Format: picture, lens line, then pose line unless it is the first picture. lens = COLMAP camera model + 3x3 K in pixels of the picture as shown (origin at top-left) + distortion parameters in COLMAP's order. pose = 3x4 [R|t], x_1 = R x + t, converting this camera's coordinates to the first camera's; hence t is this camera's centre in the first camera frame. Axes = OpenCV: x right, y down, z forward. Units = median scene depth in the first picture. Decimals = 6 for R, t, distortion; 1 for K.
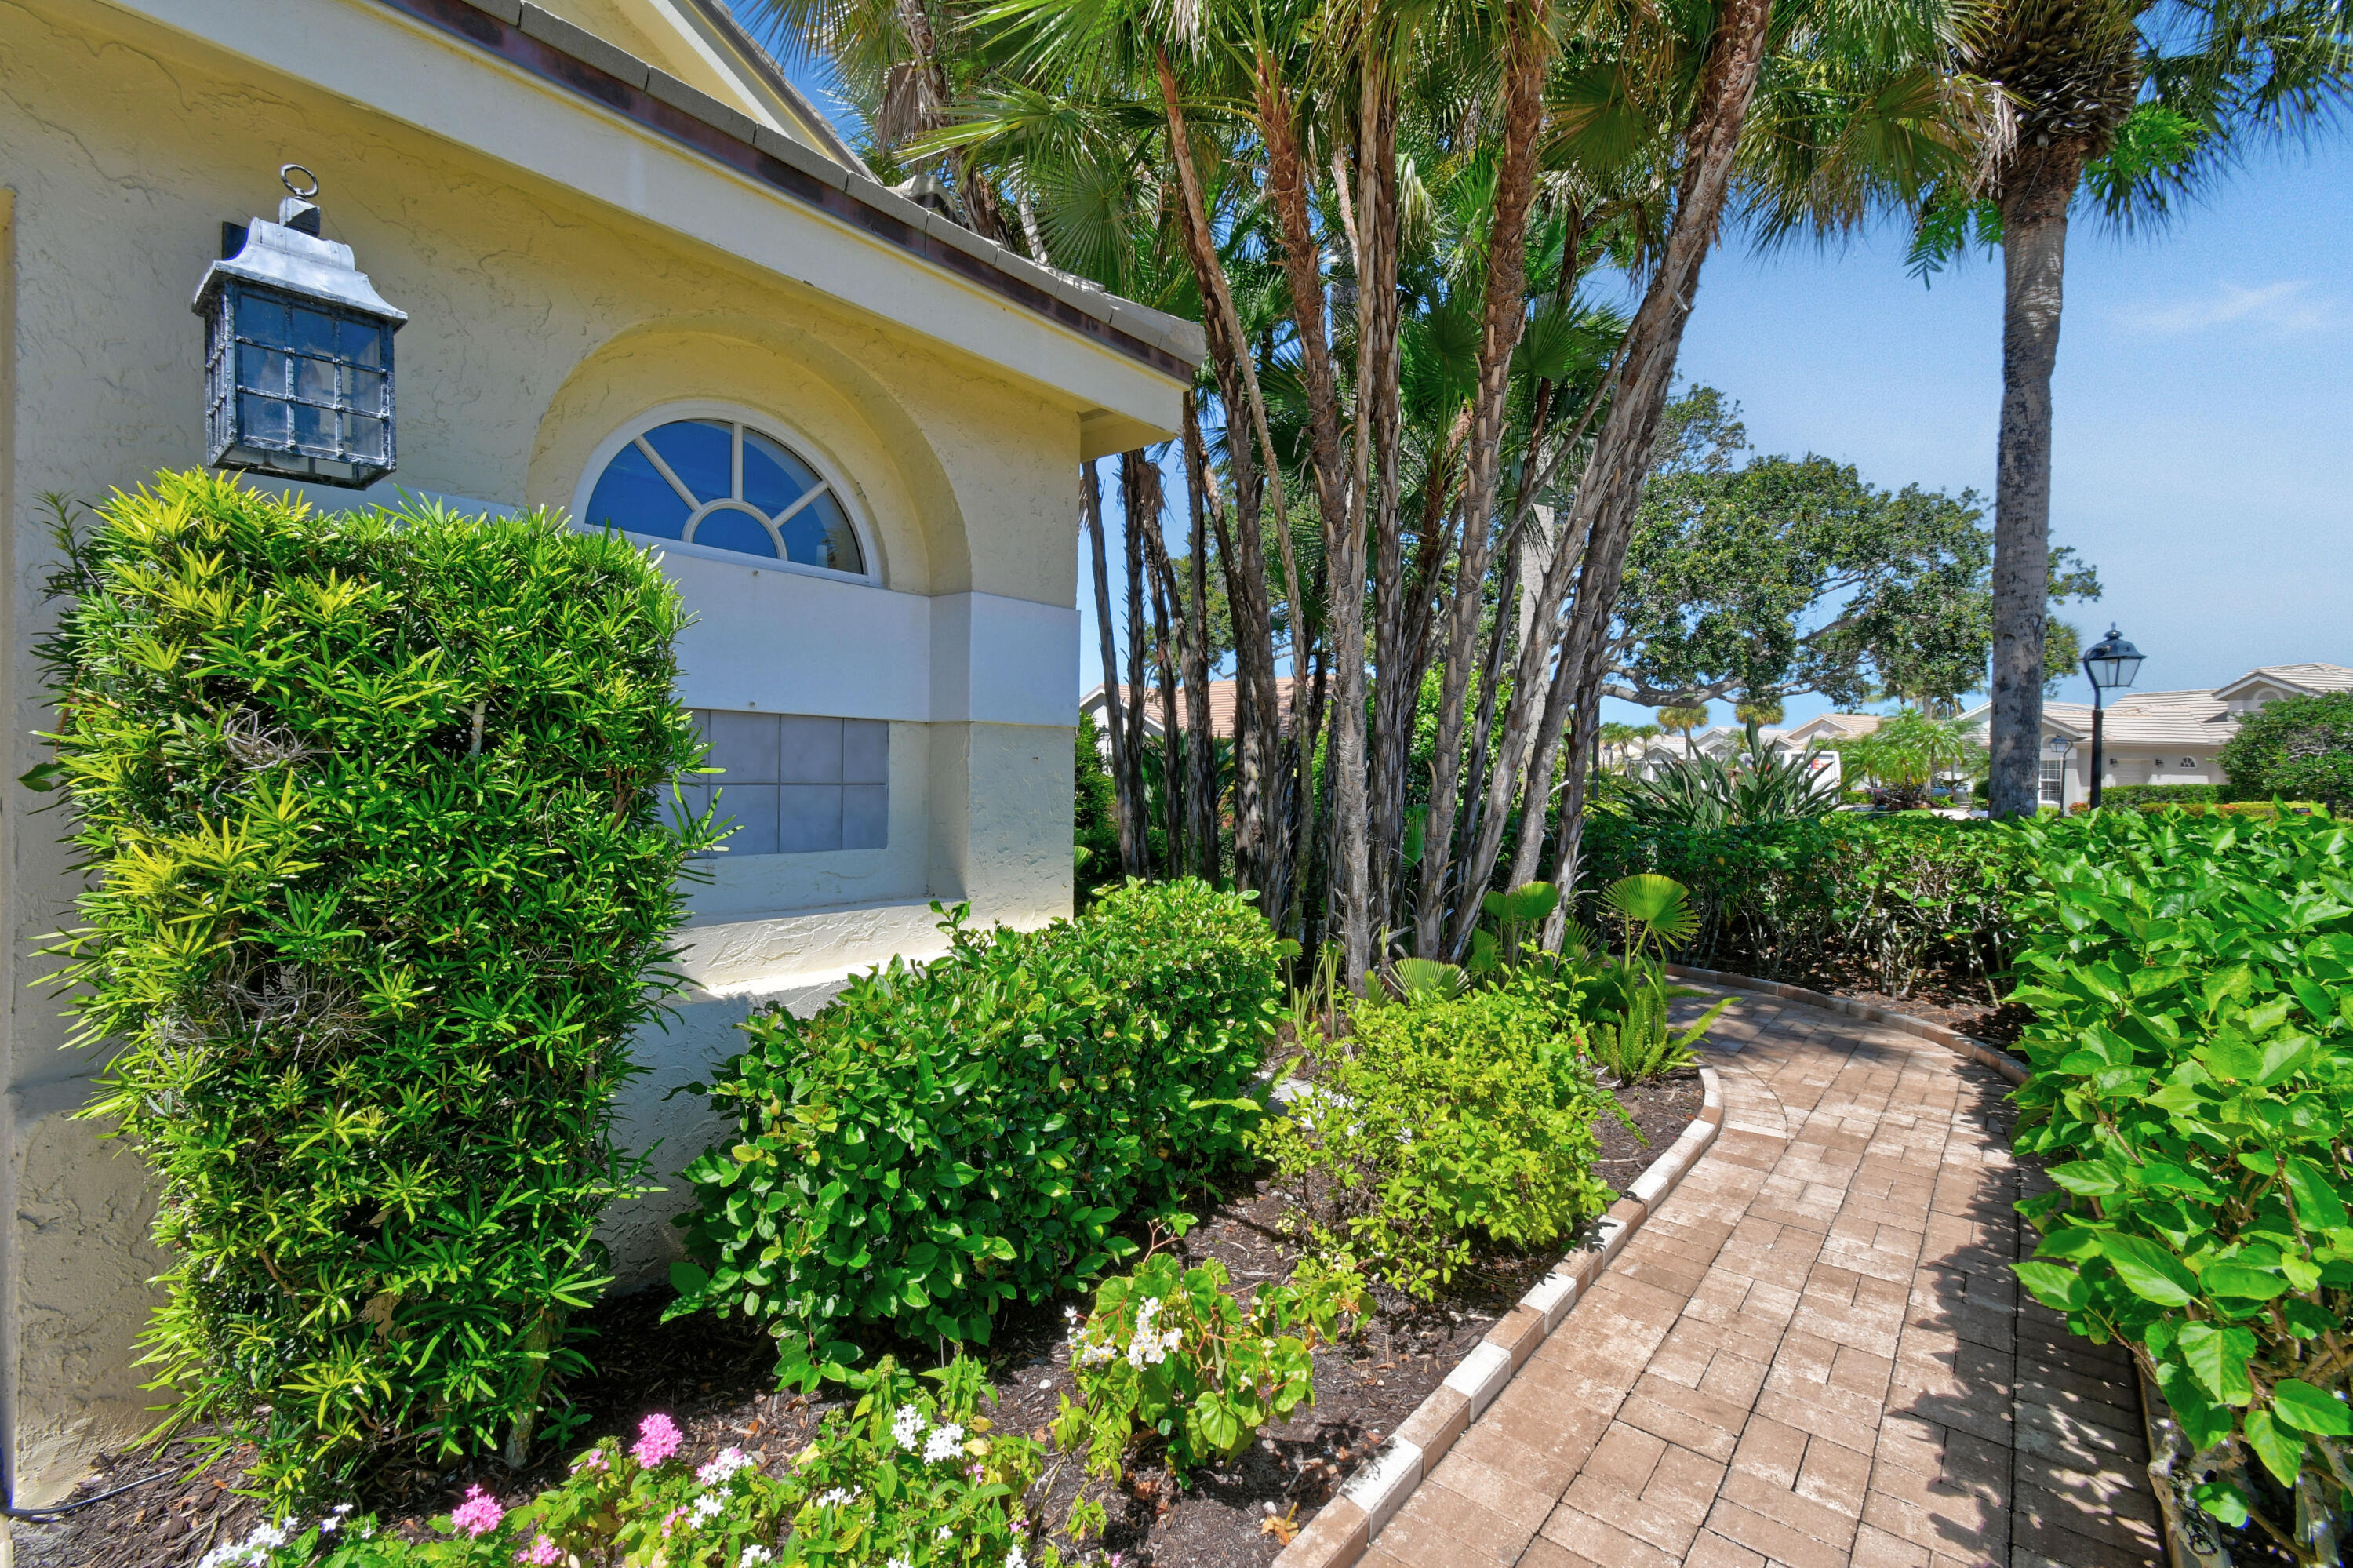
lens RADIAL K [[1039.6, 0, 1182.0], [0, 1039.6, 783.8], [0, 0, 1]] dist [0.005503, -0.001504]
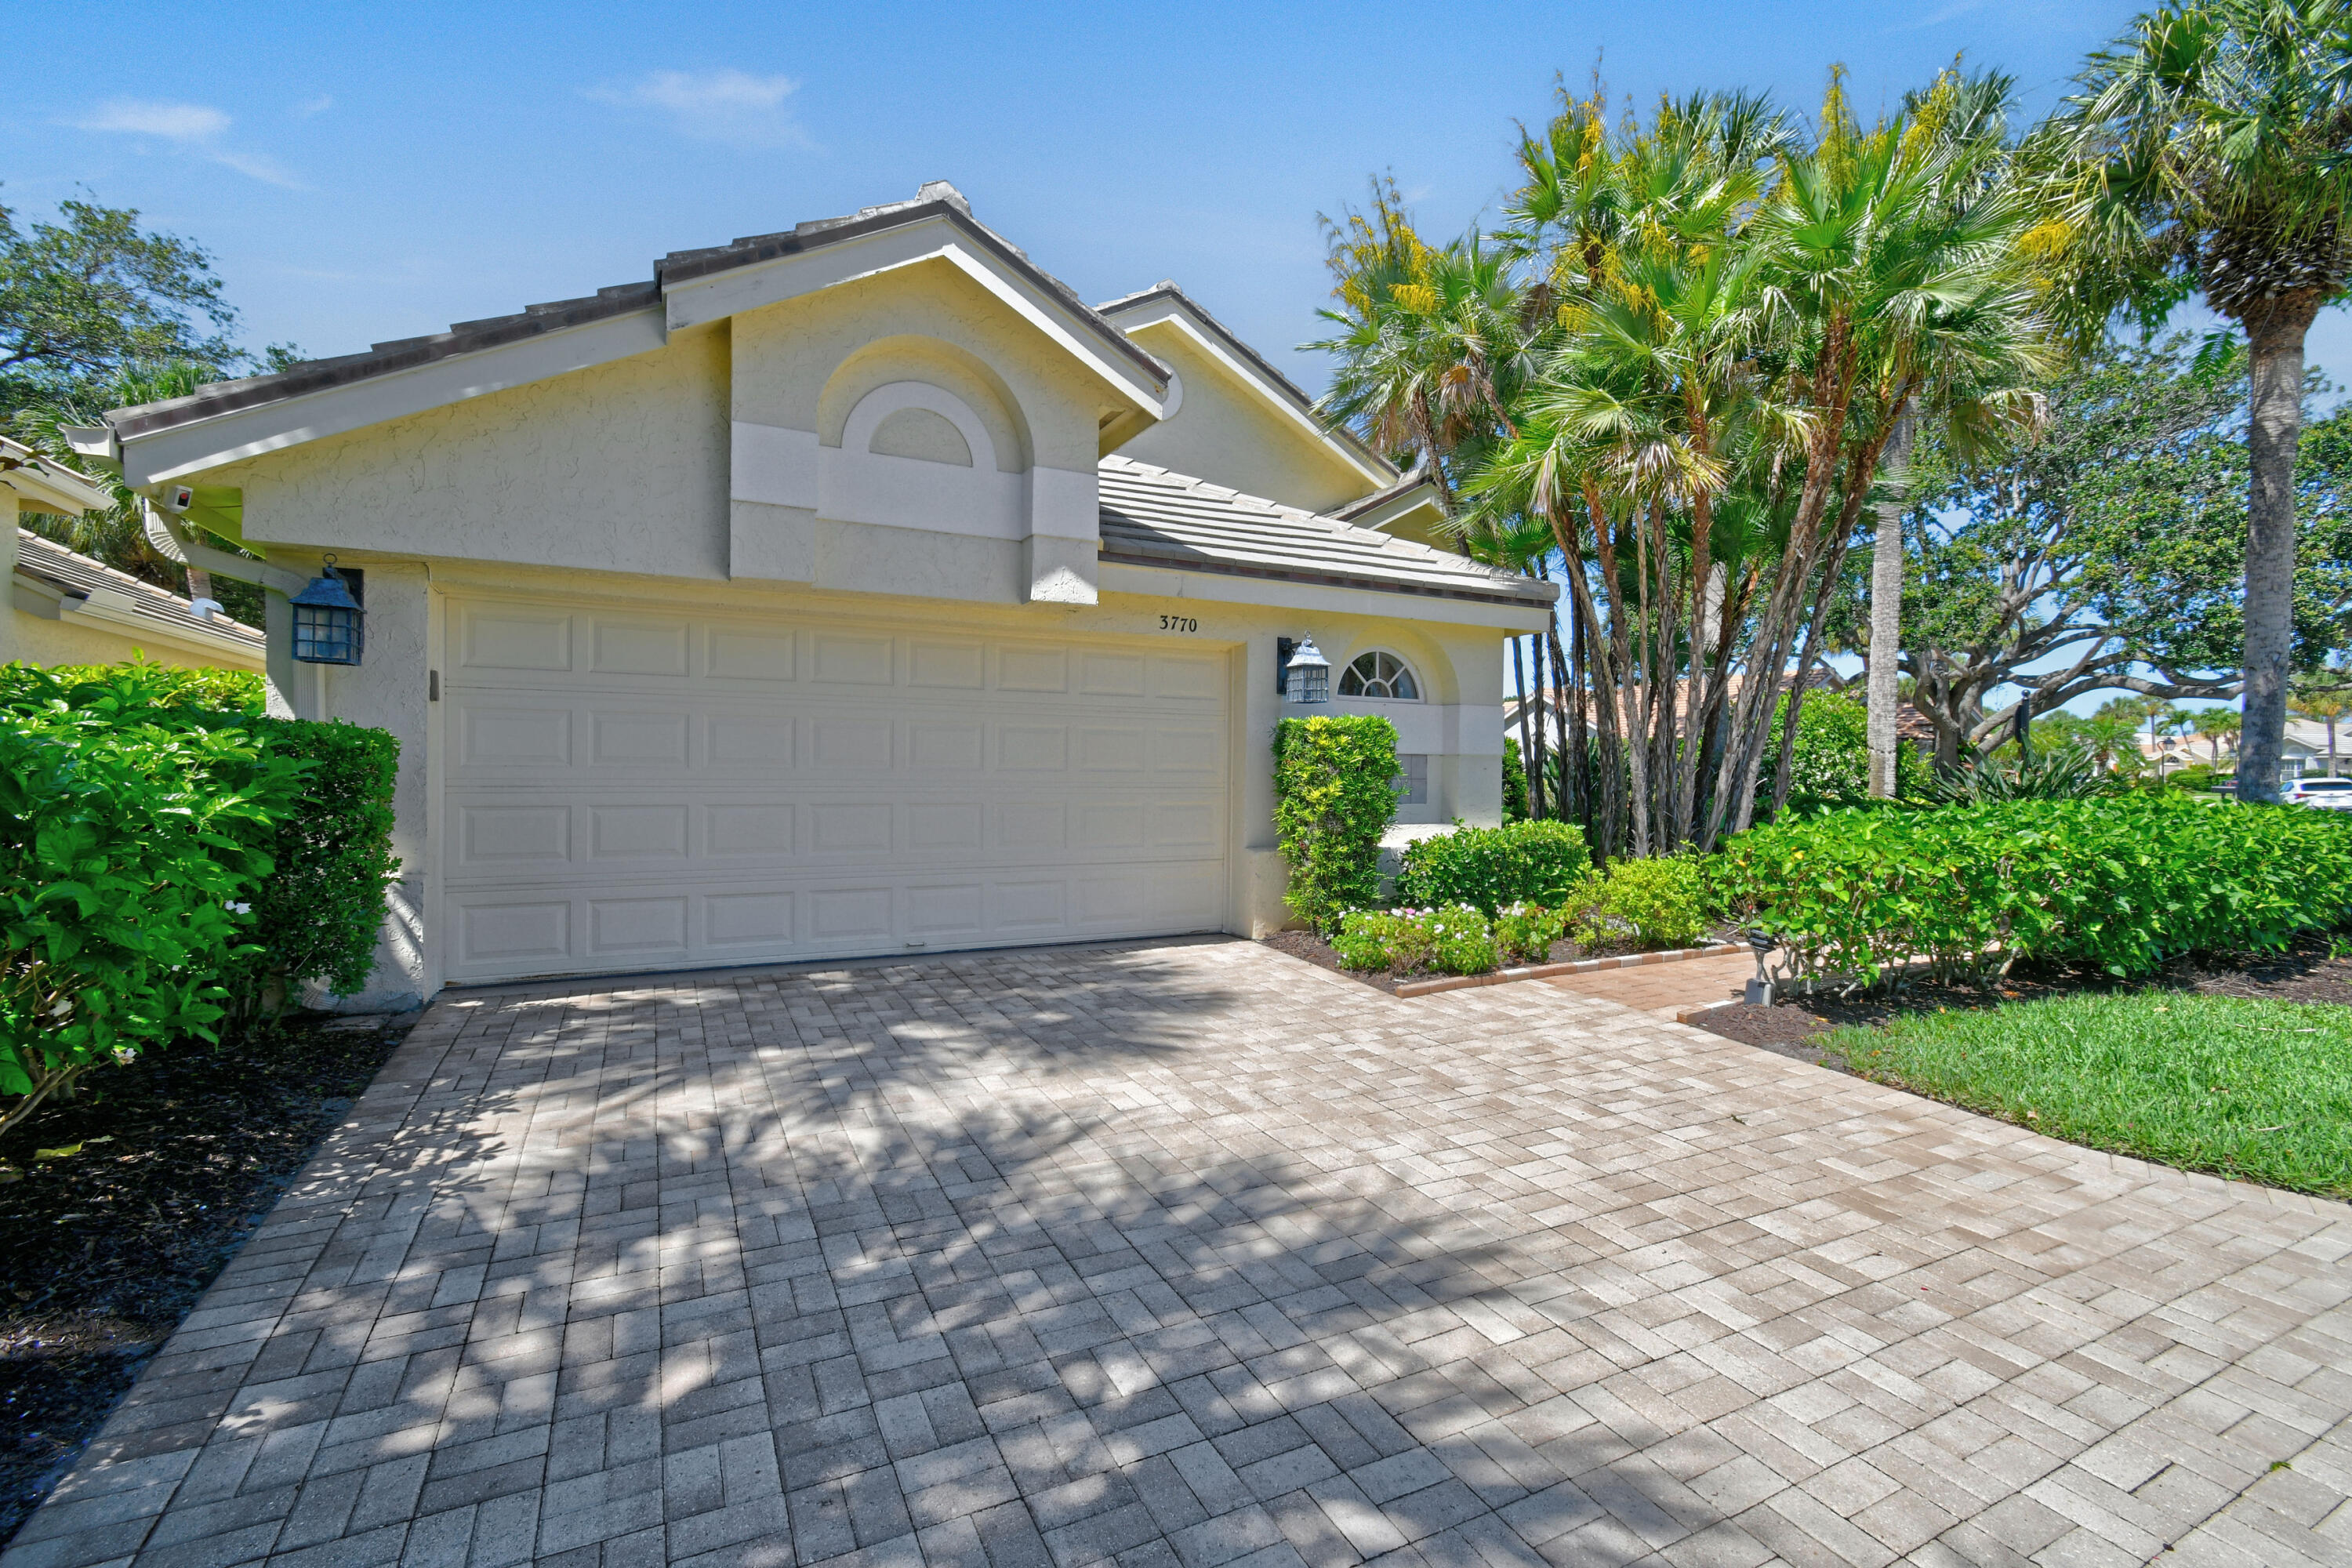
lens RADIAL K [[1039.2, 0, 1176.4], [0, 1039.2, 780.5], [0, 0, 1]] dist [0.005503, -0.001504]
pose [[0.914611, 0.000072, -0.404334, 0.218519], [-0.001779, 0.999991, -0.003848, 0.016107], [0.404330, 0.004239, 0.914603, -1.822839]]
